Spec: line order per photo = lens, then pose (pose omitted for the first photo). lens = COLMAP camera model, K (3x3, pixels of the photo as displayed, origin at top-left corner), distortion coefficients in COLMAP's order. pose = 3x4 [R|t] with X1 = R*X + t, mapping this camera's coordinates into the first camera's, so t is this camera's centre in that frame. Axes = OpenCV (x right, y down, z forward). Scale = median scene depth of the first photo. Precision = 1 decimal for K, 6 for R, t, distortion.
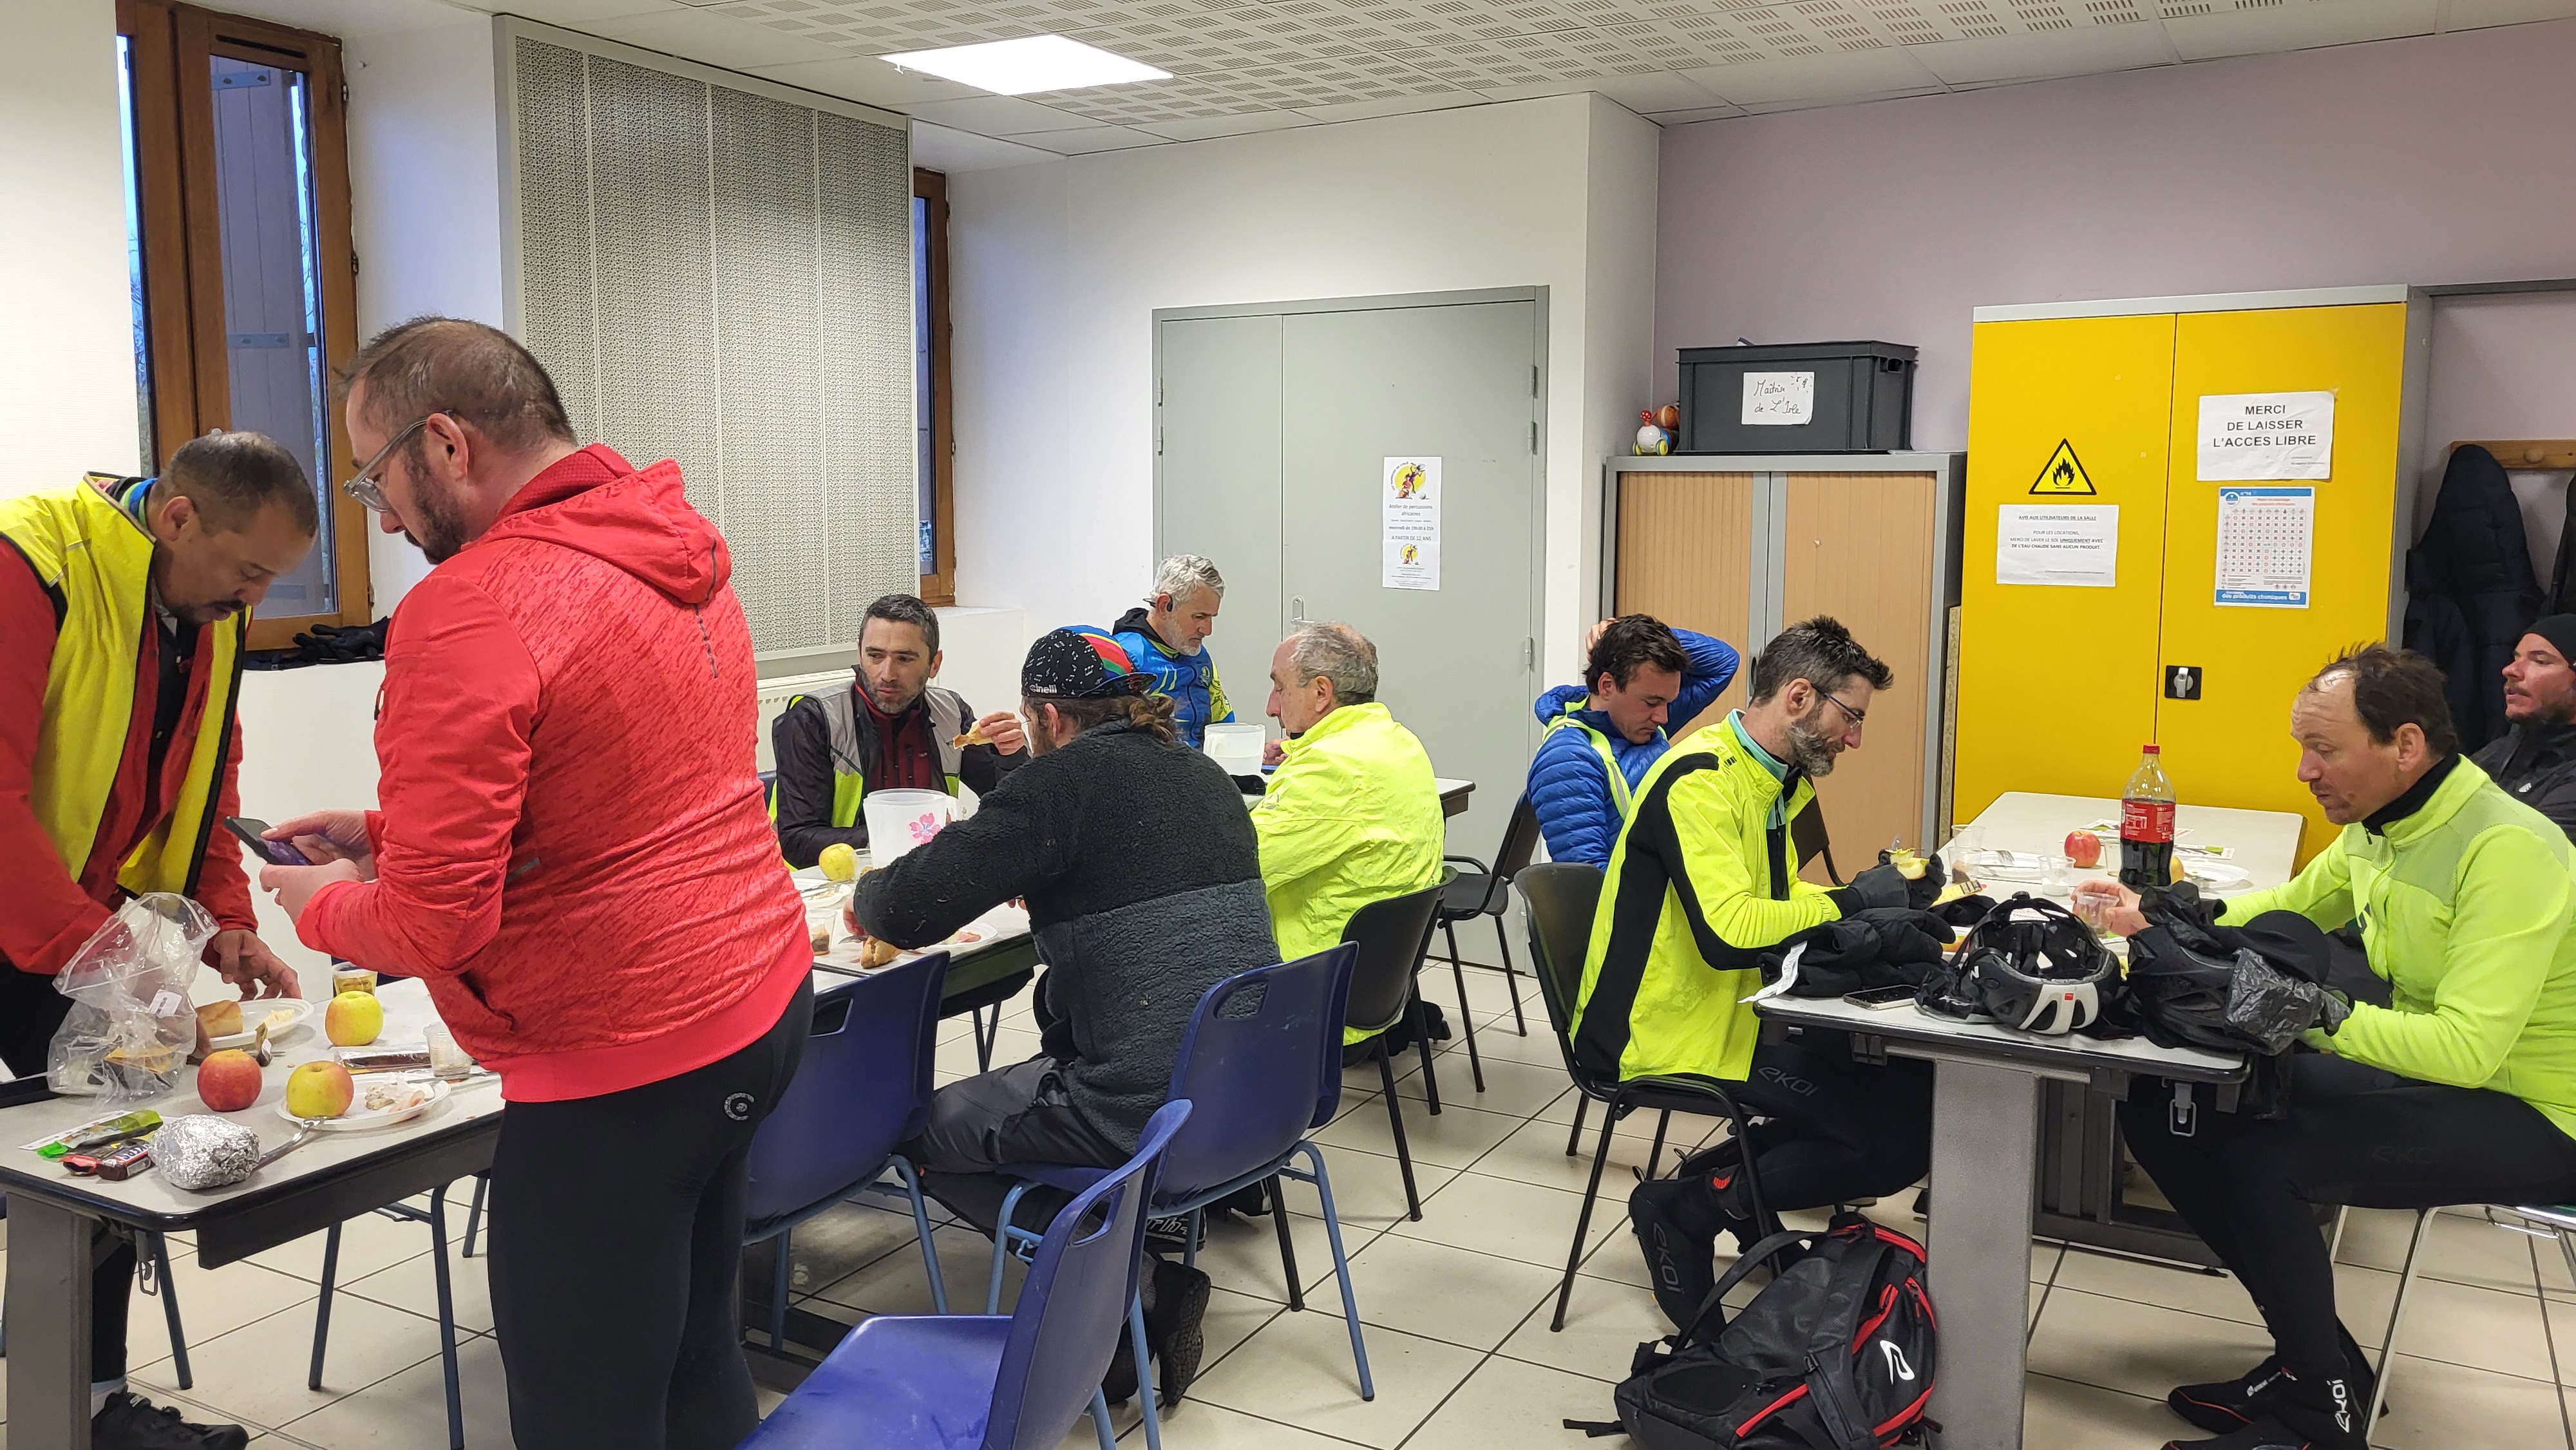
lens RADIAL K [[1946.6, 0, 1278.2], [0, 1946.6, 685.5], [0, 0, 1]] dist [-0.002630, 0.001085]
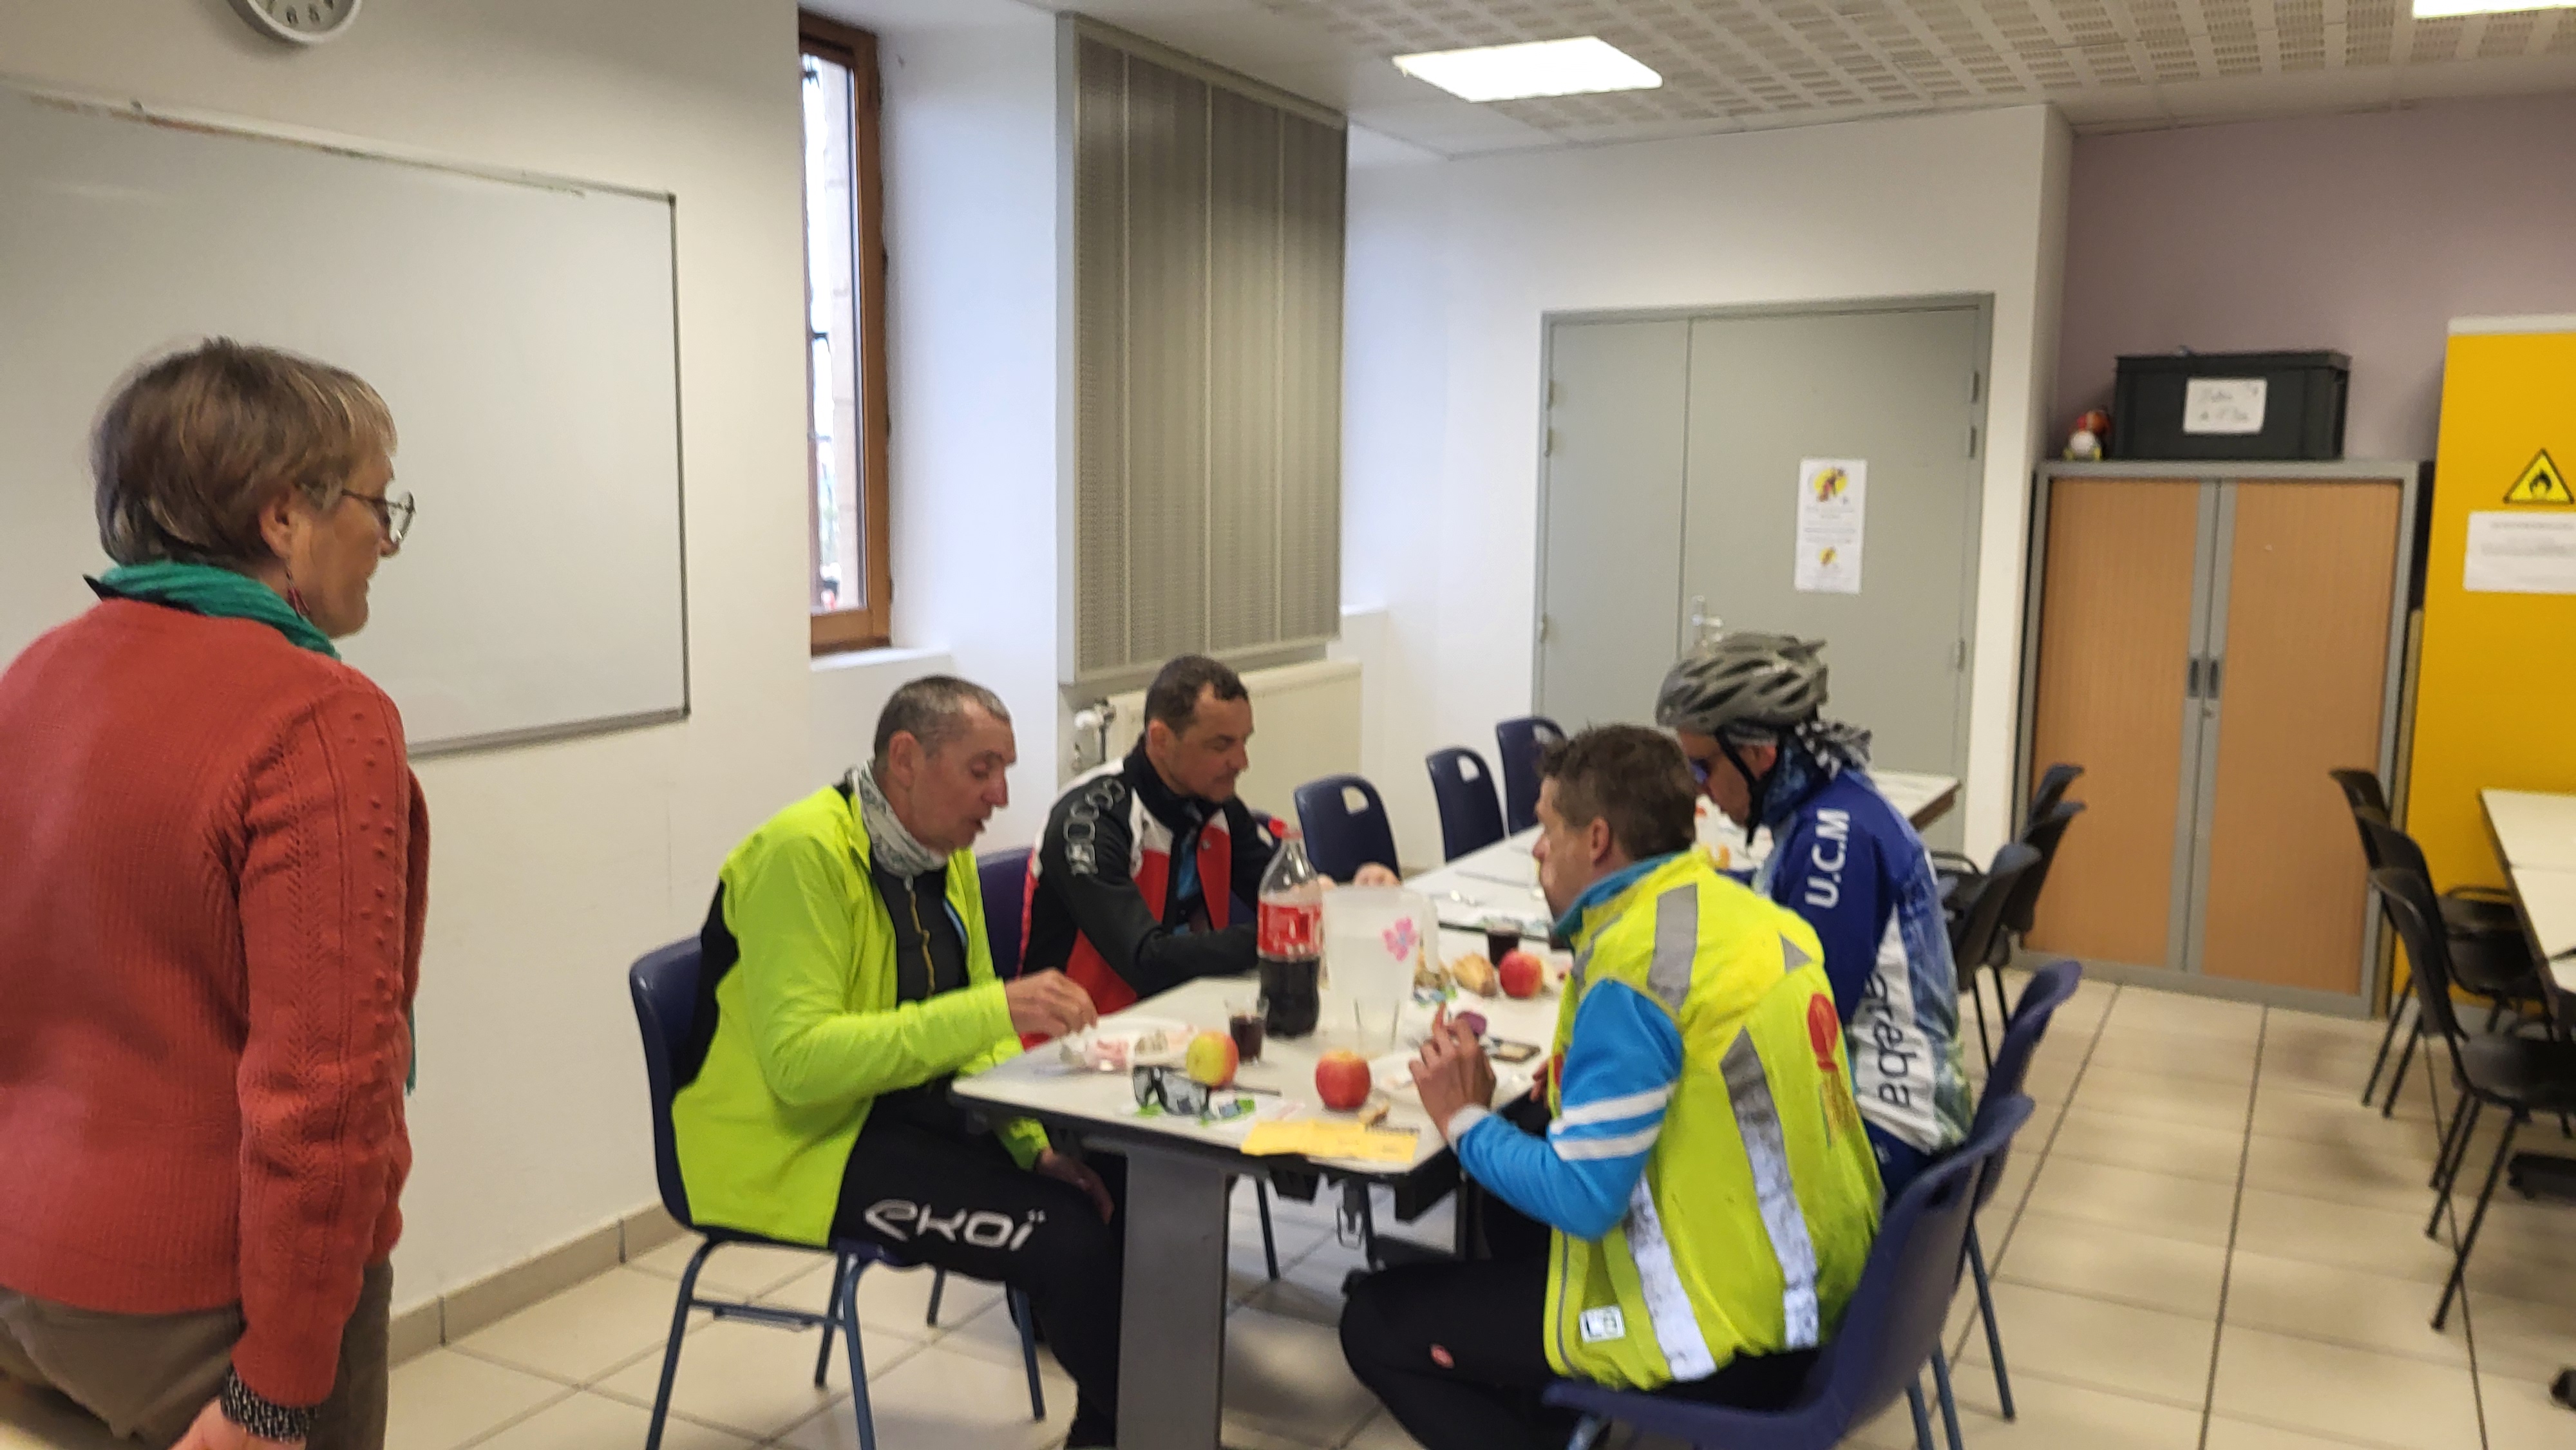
lens RADIAL K [[1930.2, 0, 1288.0], [0, 1930.2, 725.0], [0, 0, 1]] dist [0.012146, -0.039630]
pose [[0.999549, 0.002067, 0.029954, -0.263606], [-0.002769, 0.999722, 0.023413, -0.002086], [-0.029898, -0.023486, 0.999277, -0.005325]]
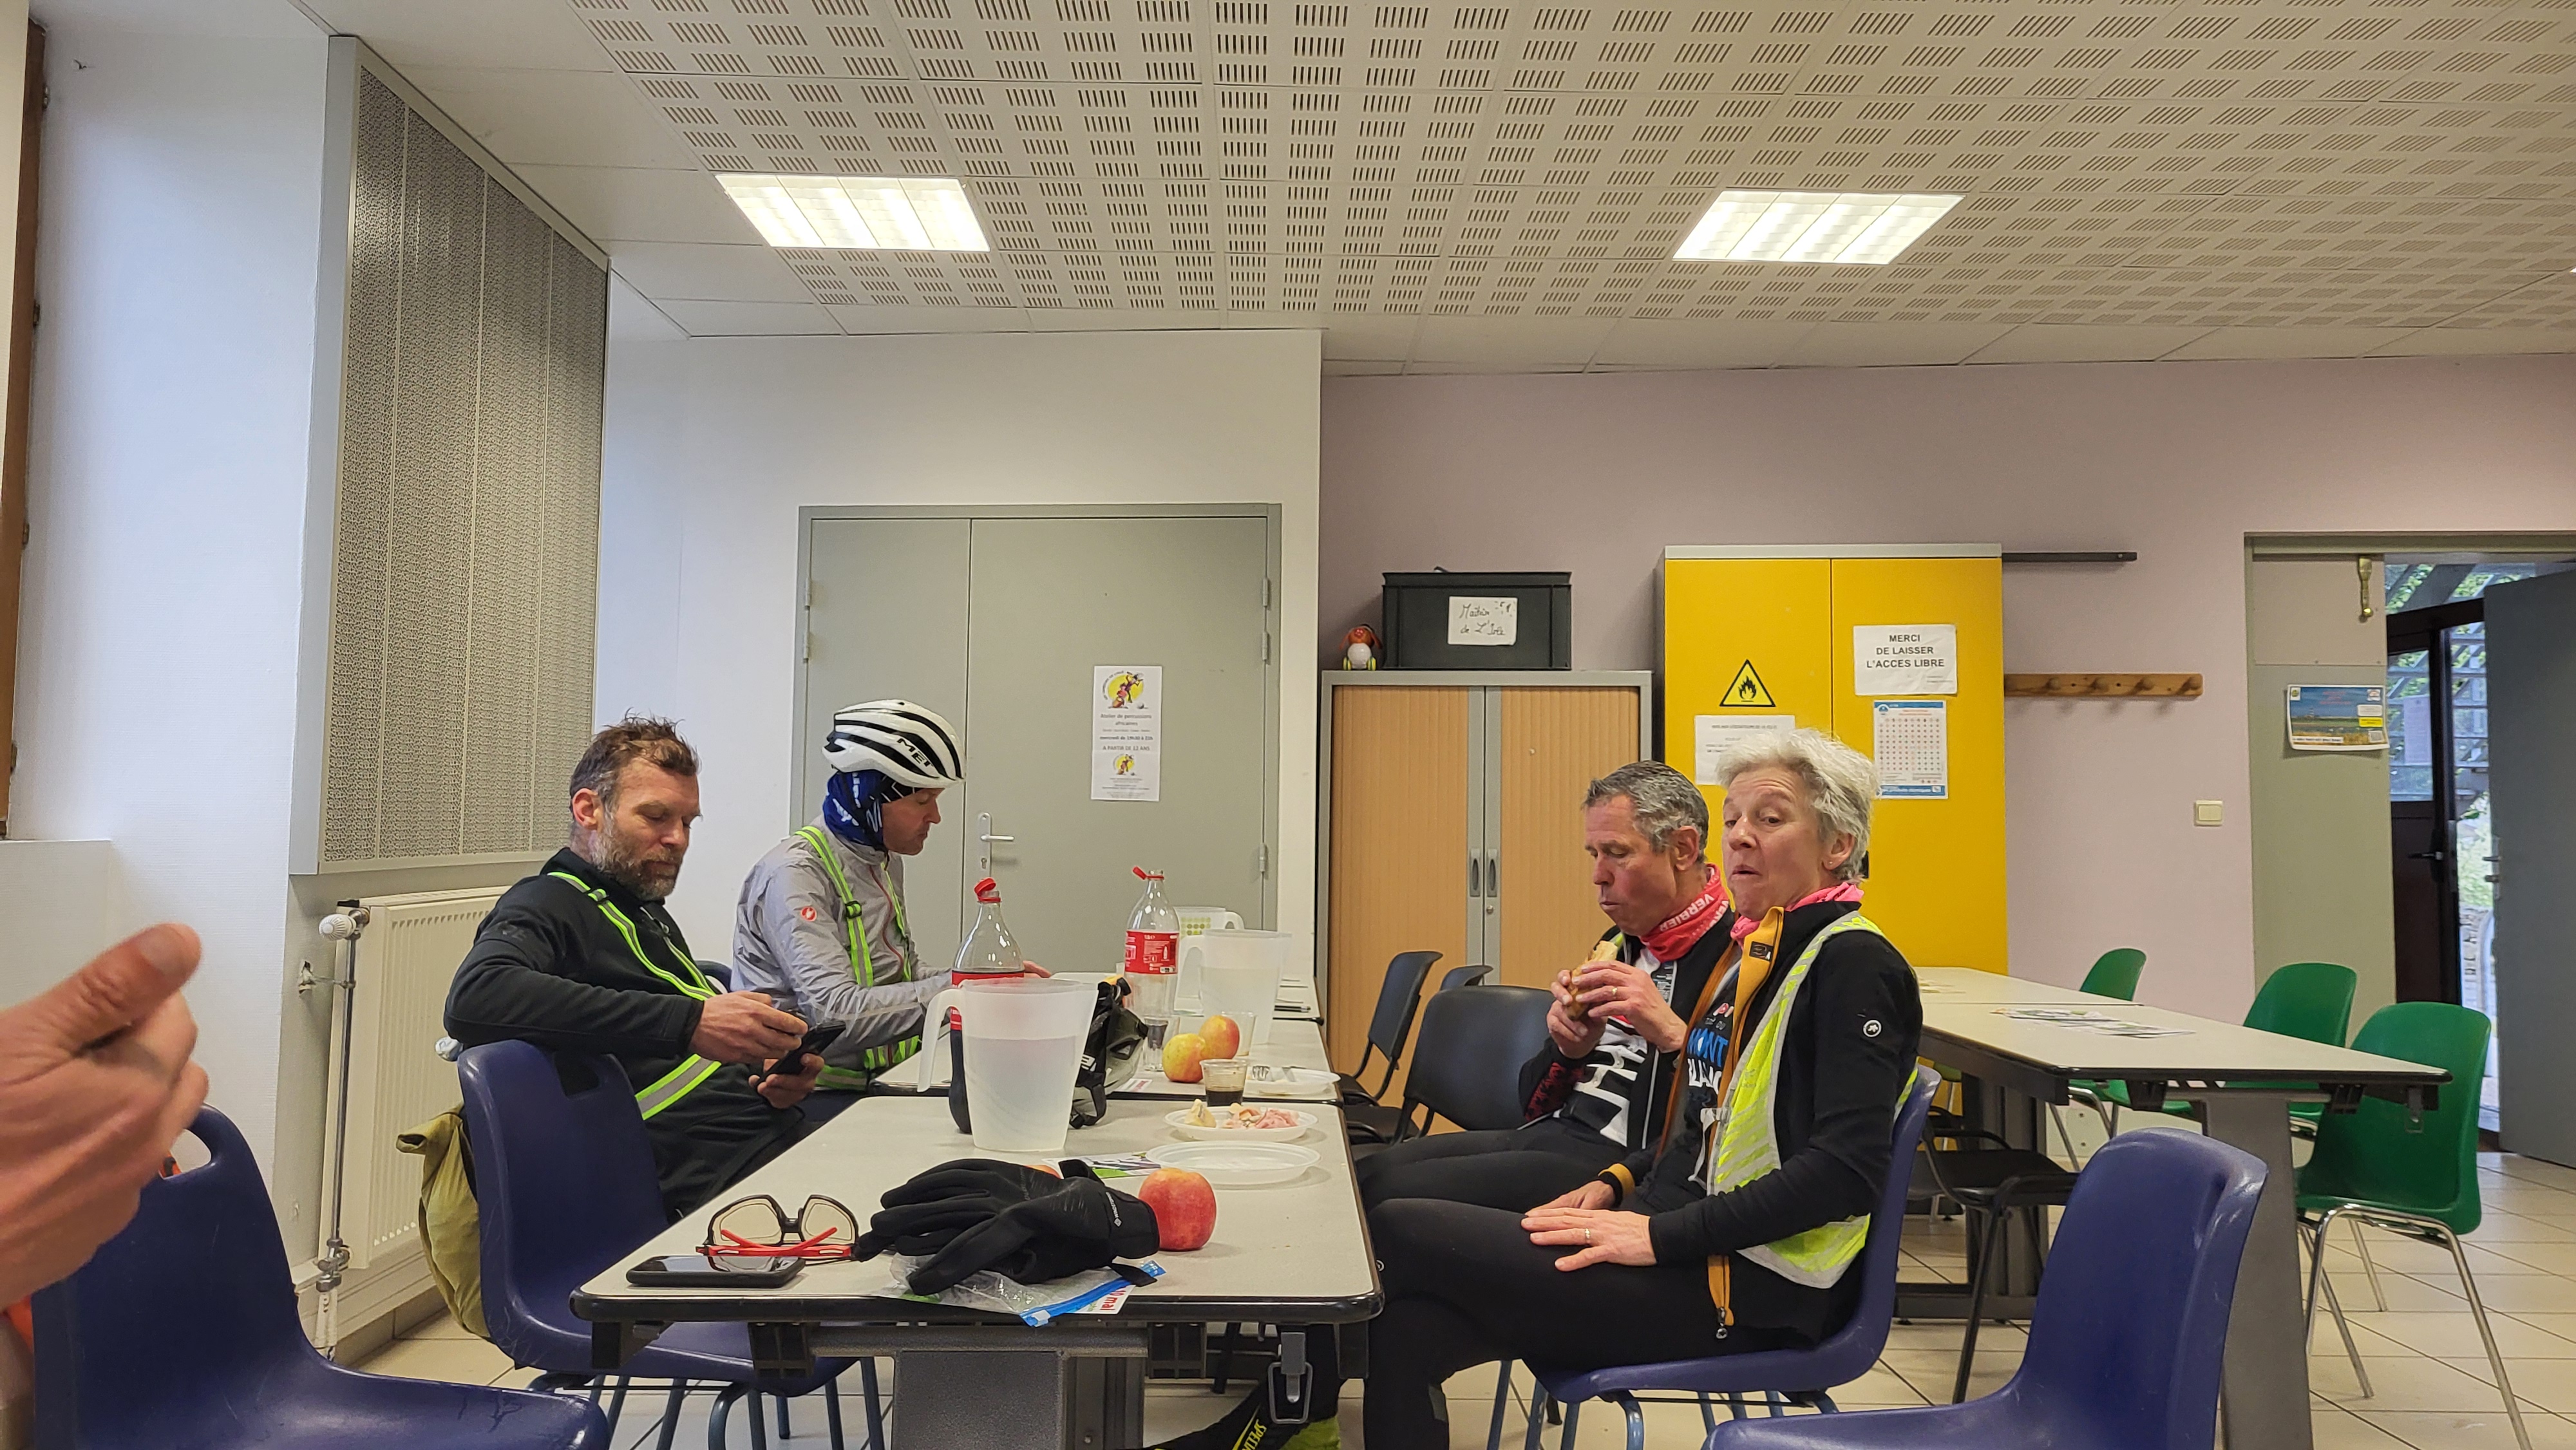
lens RADIAL K [[1946.6, 0, 1278.2], [0, 1946.6, 685.5], [0, 0, 1]] dist [-0.002630, 0.001085]
pose [[0.860276, 0.042283, 0.508073, -0.391347], [0.045479, 0.986218, -0.159079, 0.056224], [-0.507797, 0.159959, 0.846496, 0.137304]]
